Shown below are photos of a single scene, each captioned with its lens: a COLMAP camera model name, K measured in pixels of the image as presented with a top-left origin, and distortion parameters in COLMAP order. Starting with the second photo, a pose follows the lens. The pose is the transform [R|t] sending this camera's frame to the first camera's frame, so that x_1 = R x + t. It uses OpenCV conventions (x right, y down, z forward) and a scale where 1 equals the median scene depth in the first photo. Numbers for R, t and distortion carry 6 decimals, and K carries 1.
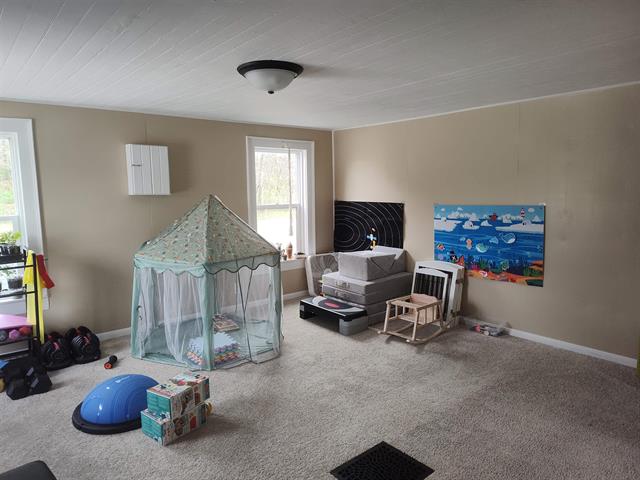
lens RADIAL K [[434.1, 0, 324.6], [0, 434.1, 238.0], [0, 0, 1]] dist [0.052897, -0.076986]
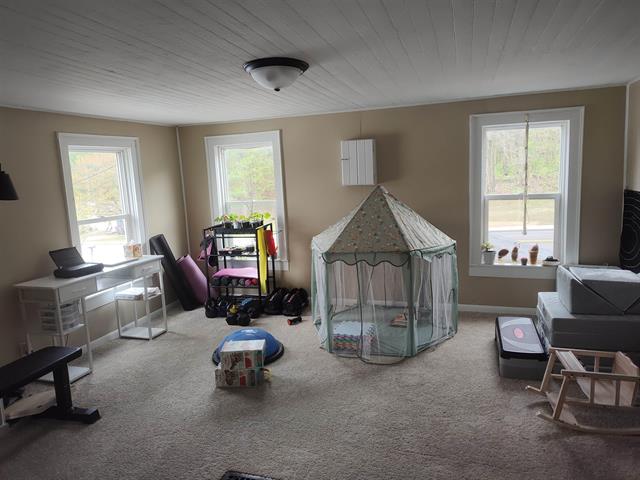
lens RADIAL K [[434.1, 0, 324.6], [0, 434.1, 238.0], [0, 0, 1]] dist [0.052897, -0.076986]
pose [[0.522573, 0.107685, -0.845767, 0.512920], [-0.065238, 0.994134, 0.086267, -0.056446], [0.850095, 0.010095, 0.526533, 0.358341]]
